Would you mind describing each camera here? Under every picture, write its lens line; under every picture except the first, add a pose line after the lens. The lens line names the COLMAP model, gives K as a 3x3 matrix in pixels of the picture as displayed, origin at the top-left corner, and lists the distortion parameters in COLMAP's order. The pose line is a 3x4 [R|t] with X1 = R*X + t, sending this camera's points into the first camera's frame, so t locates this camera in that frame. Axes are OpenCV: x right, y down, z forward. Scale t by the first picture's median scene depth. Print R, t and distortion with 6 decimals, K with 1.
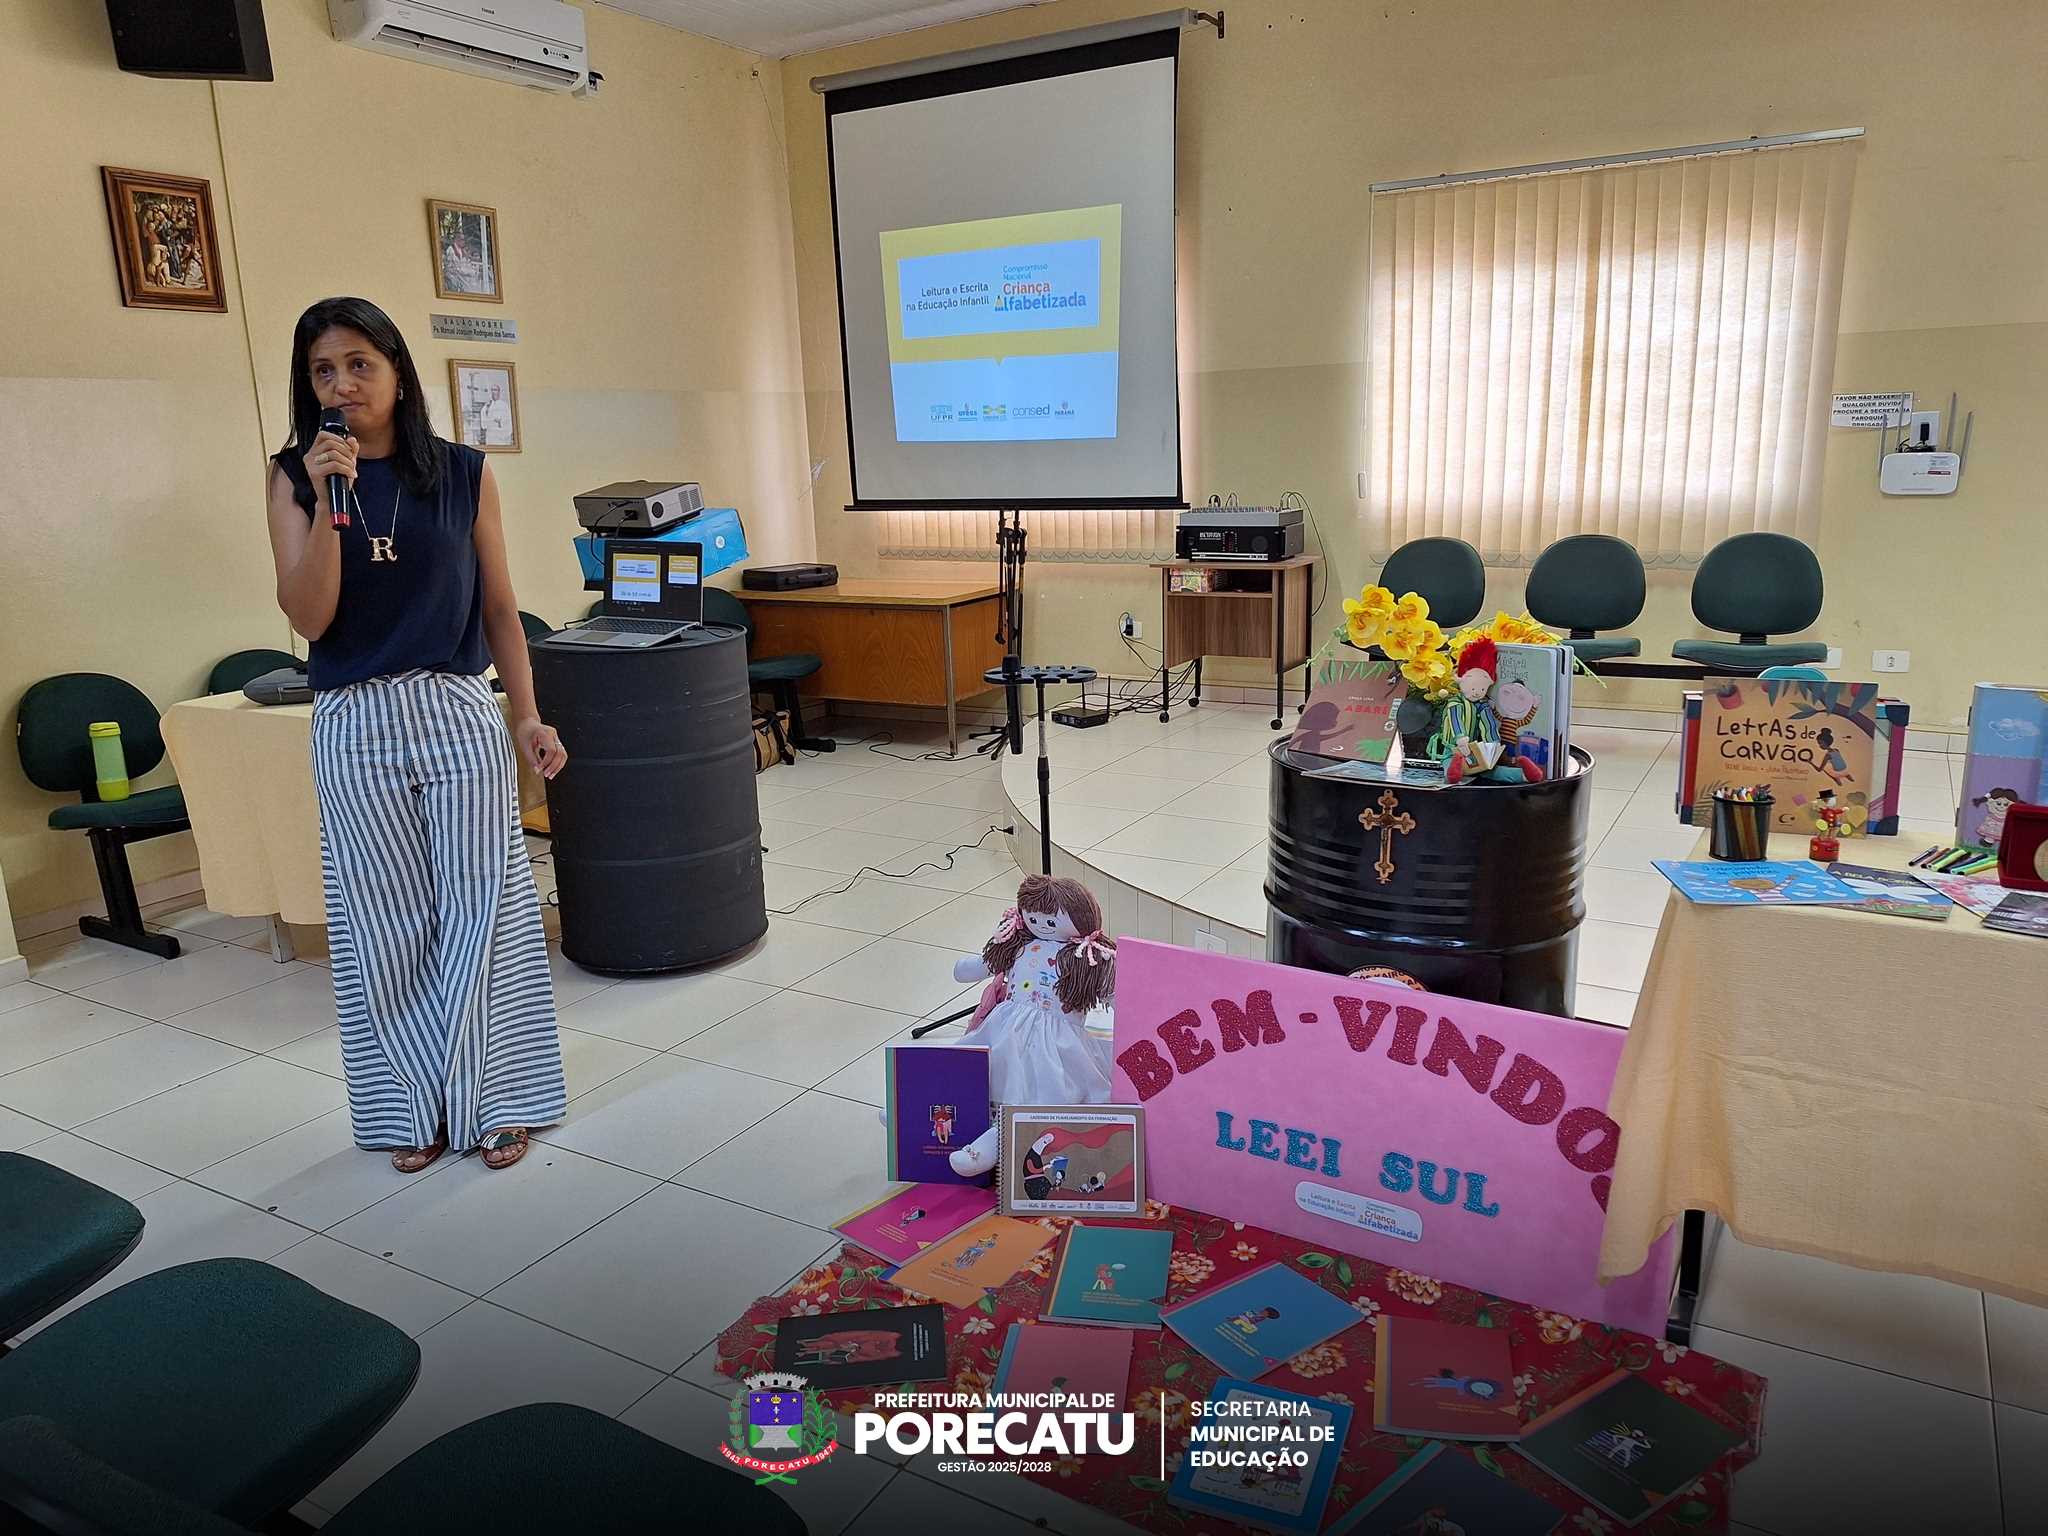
lens RADIAL K [[1421.6, 0, 1033.3], [0, 1421.6, 766.2], [0, 0, 1]] dist [0.117415, -0.163777]
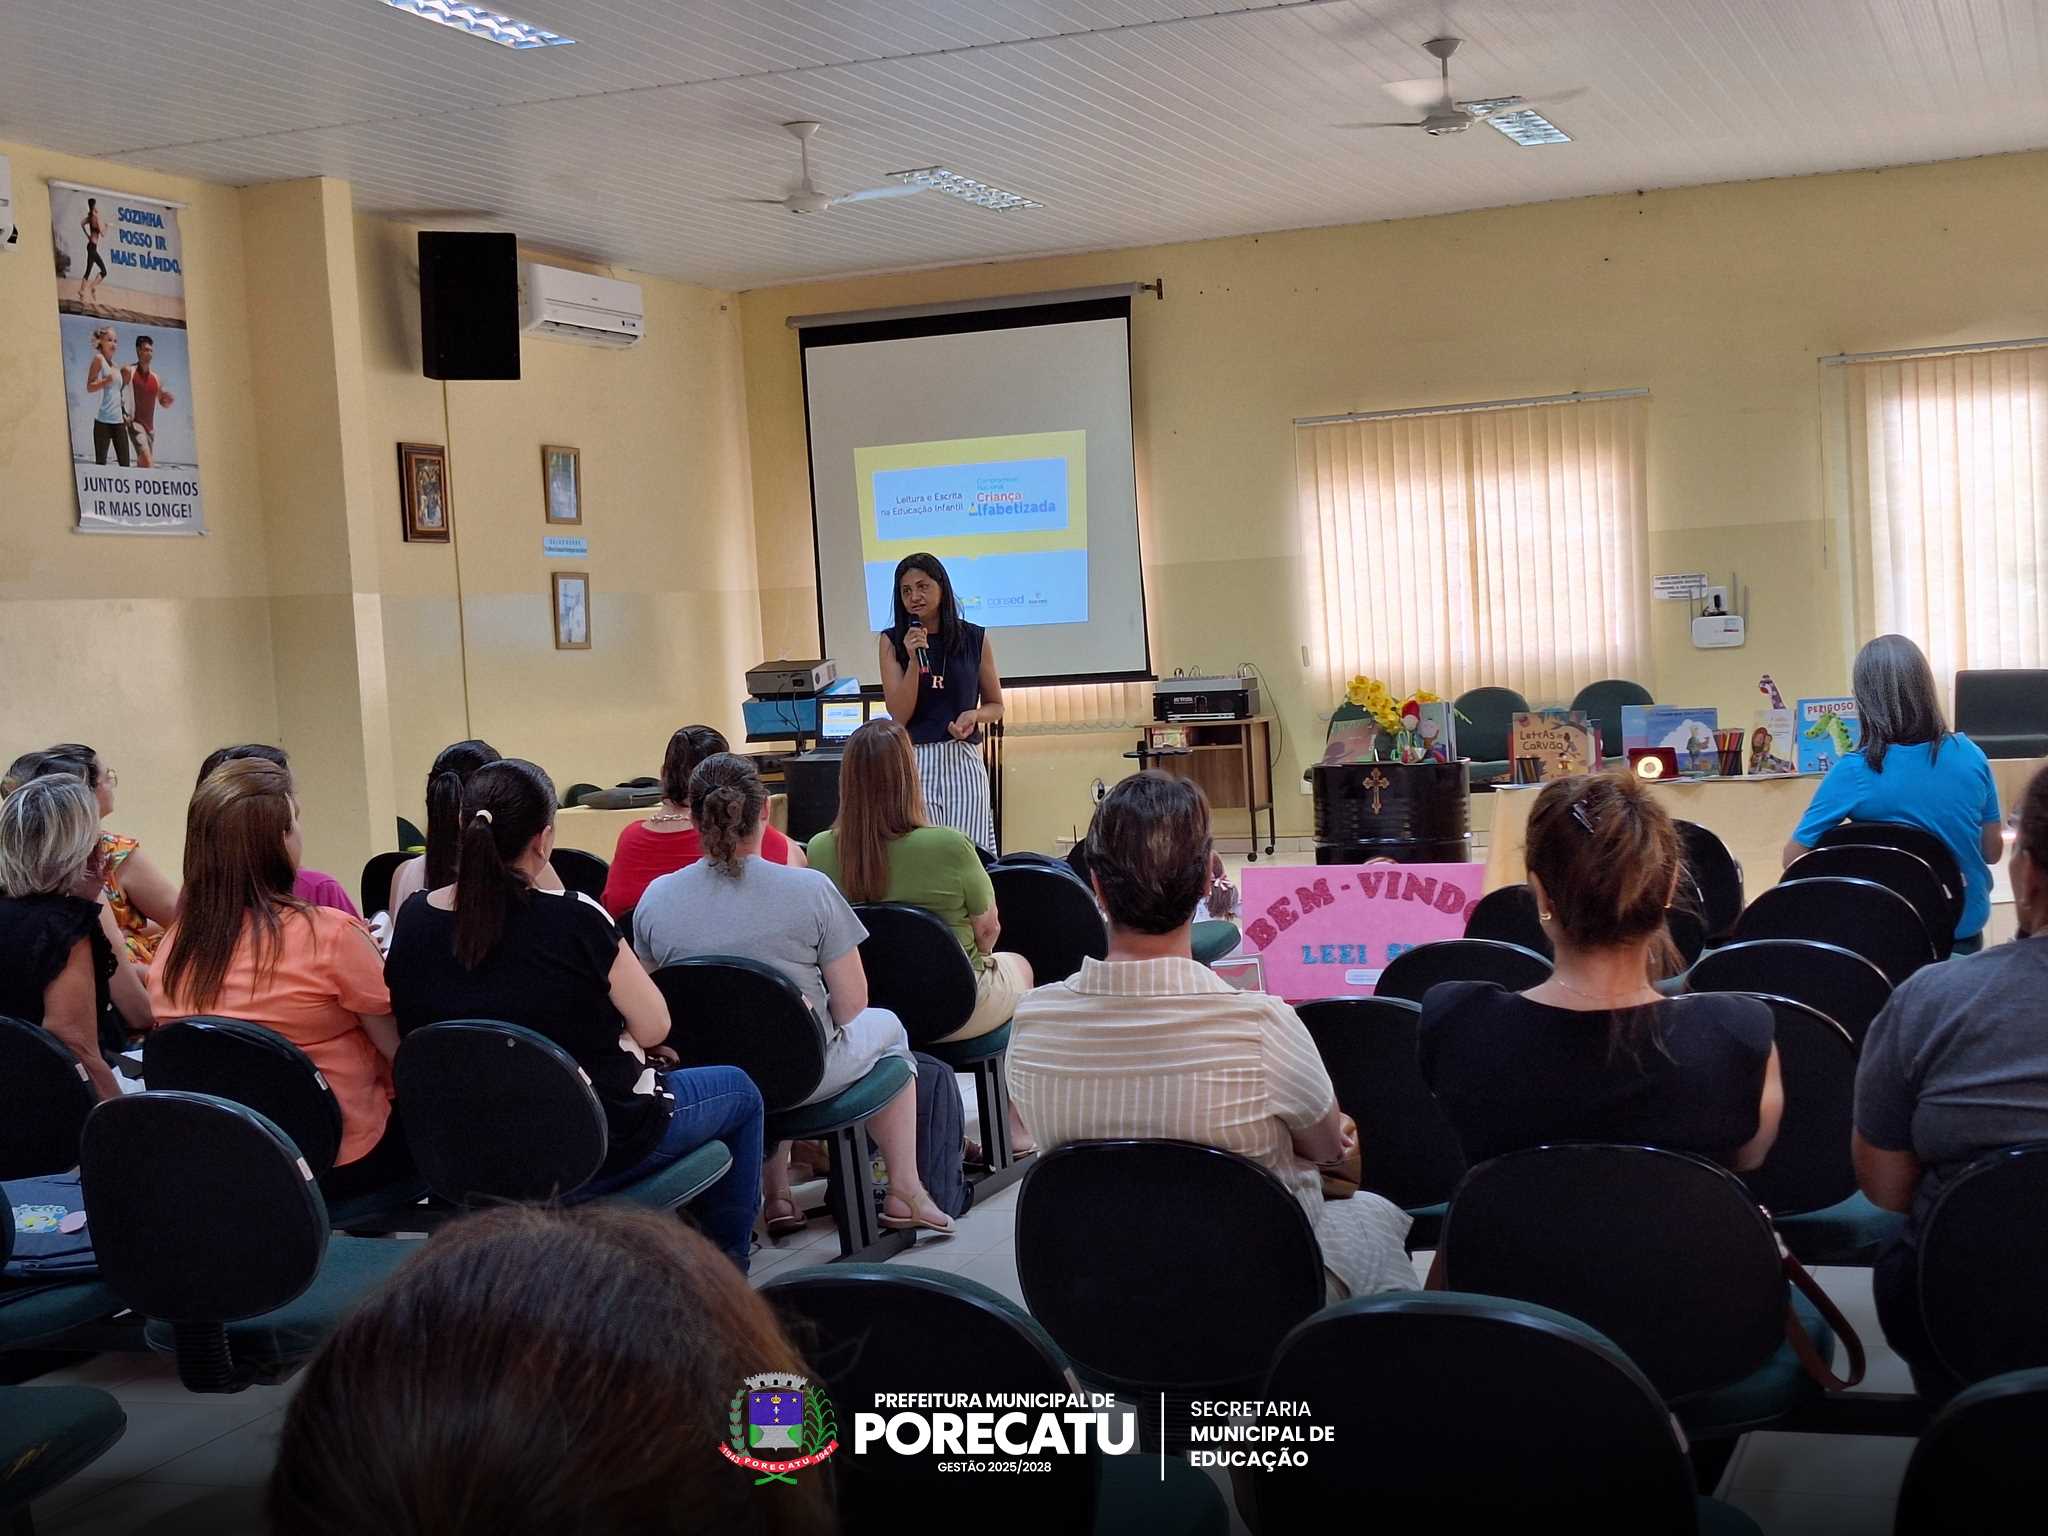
lens RADIAL K [[2881.1, 0, 1031.5], [0, 2881.1, 769.7], [0, 0, 1]] dist [0.132978, -0.112717]
pose [[0.984972, -0.033981, 0.169336, -0.573203], [0.064520, 0.981867, -0.178255, 0.439342], [-0.160208, 0.186501, 0.969304, -1.794601]]
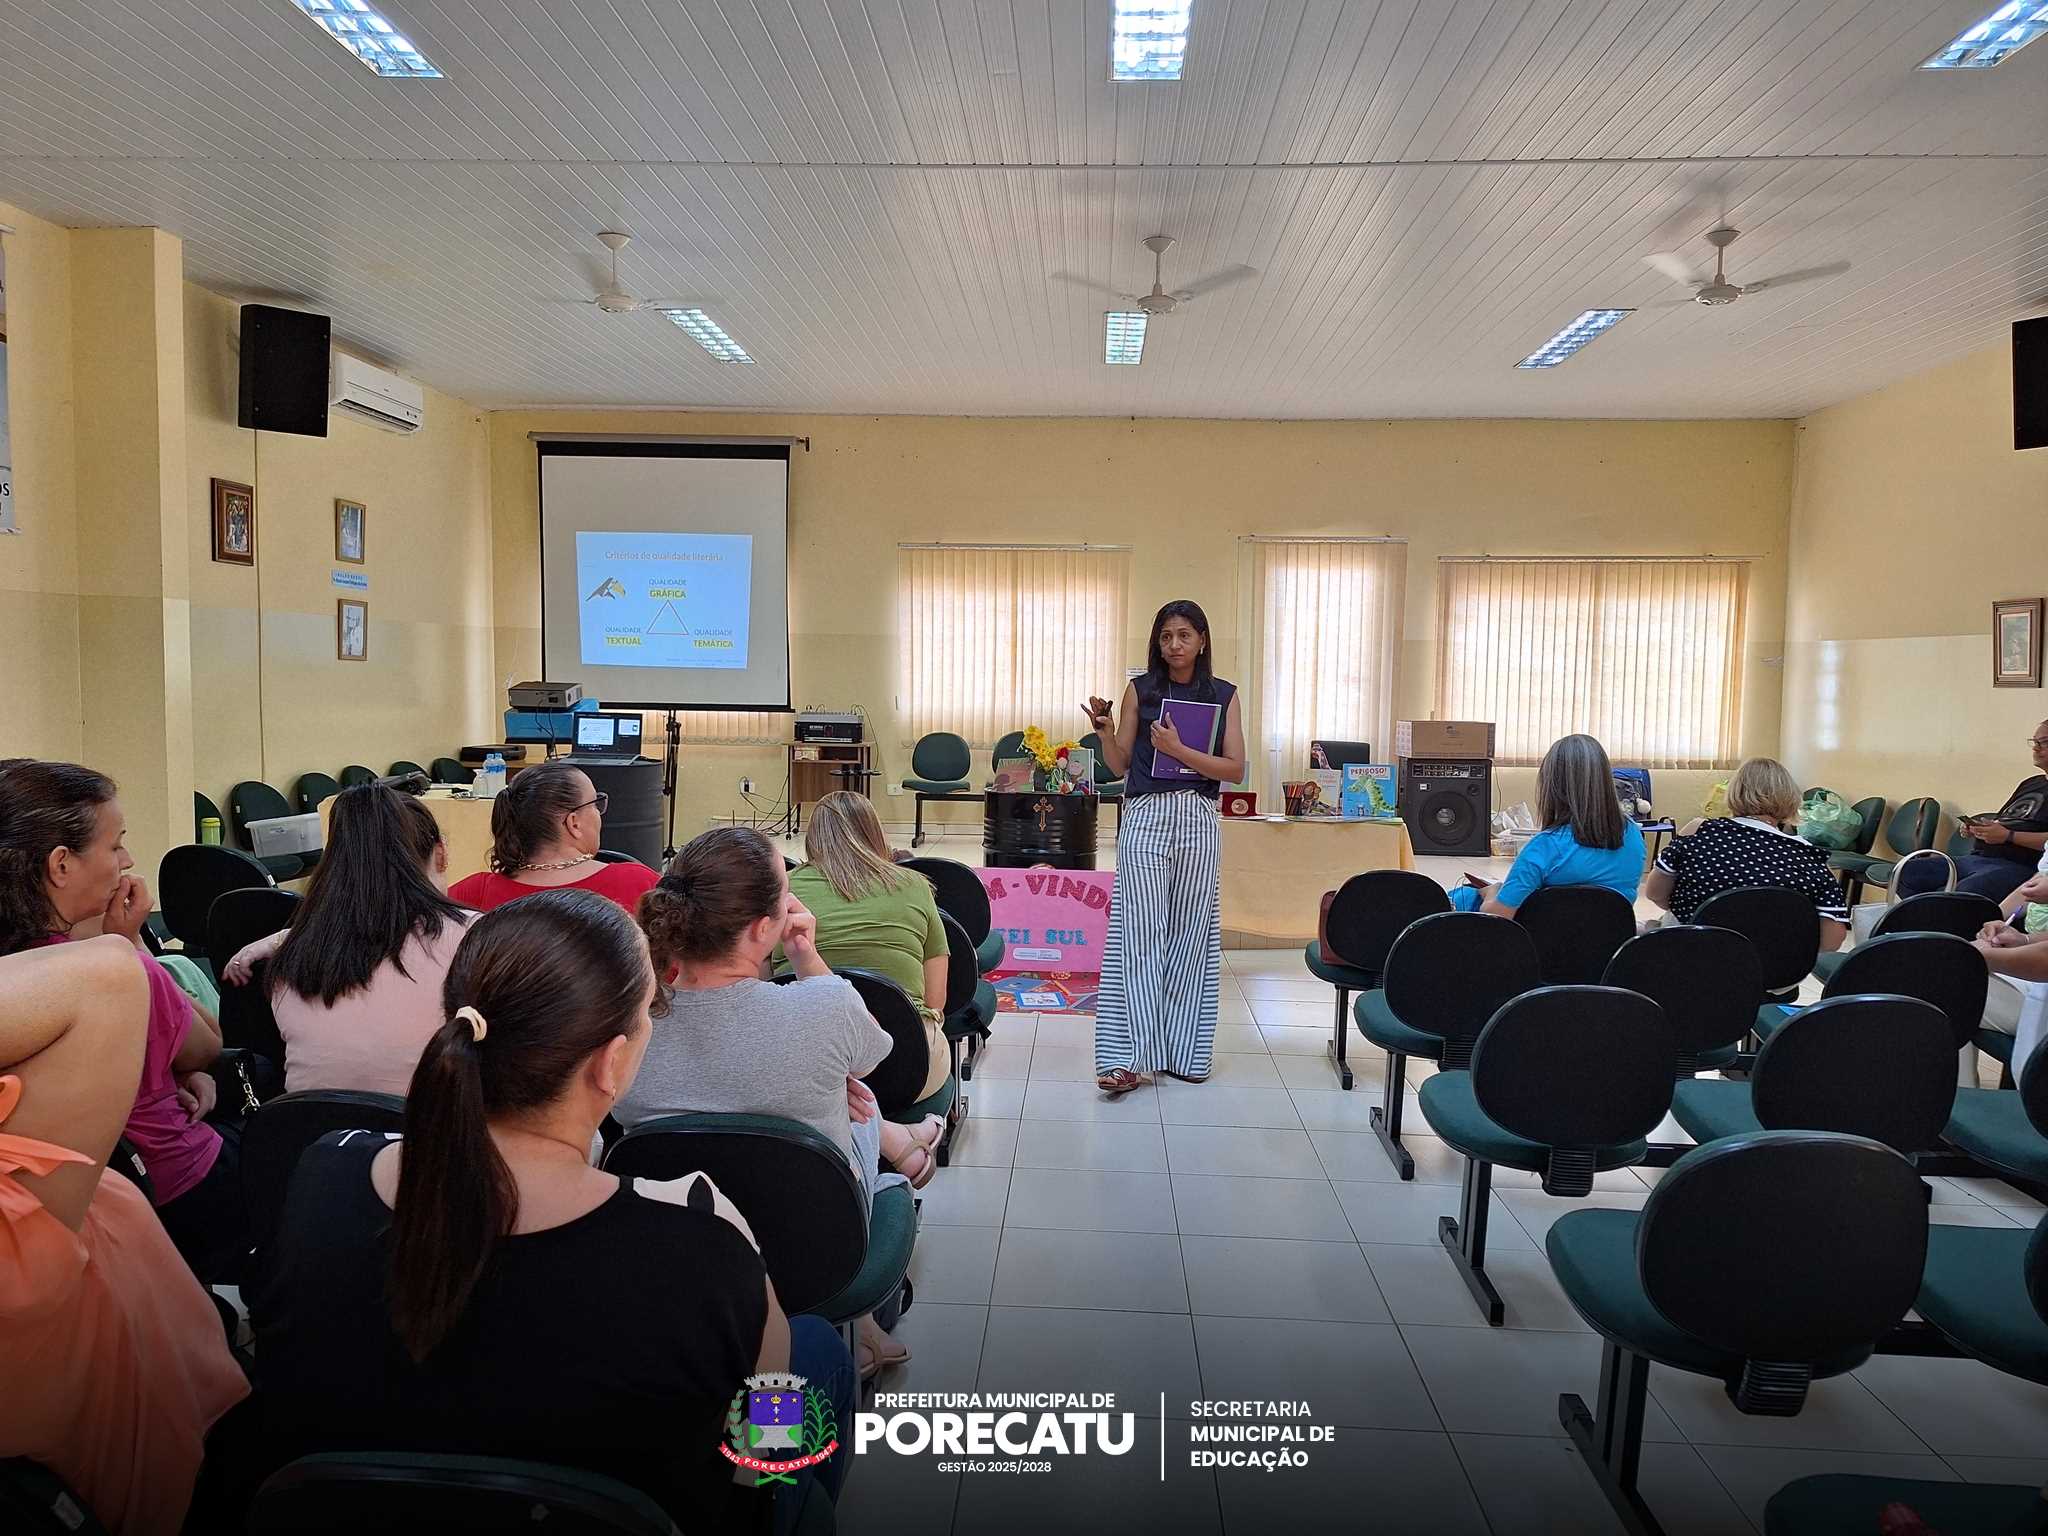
lens RADIAL K [[1433.3, 0, 1032.6], [0, 1433.3, 766.1], [0, 0, 1]] dist [0.116007, -0.157274]
pose [[0.884242, 0.013750, 0.466826, -0.639024], [0.063443, 0.986764, -0.149235, 0.221519], [-0.462699, 0.161576, 0.871667, -0.855183]]
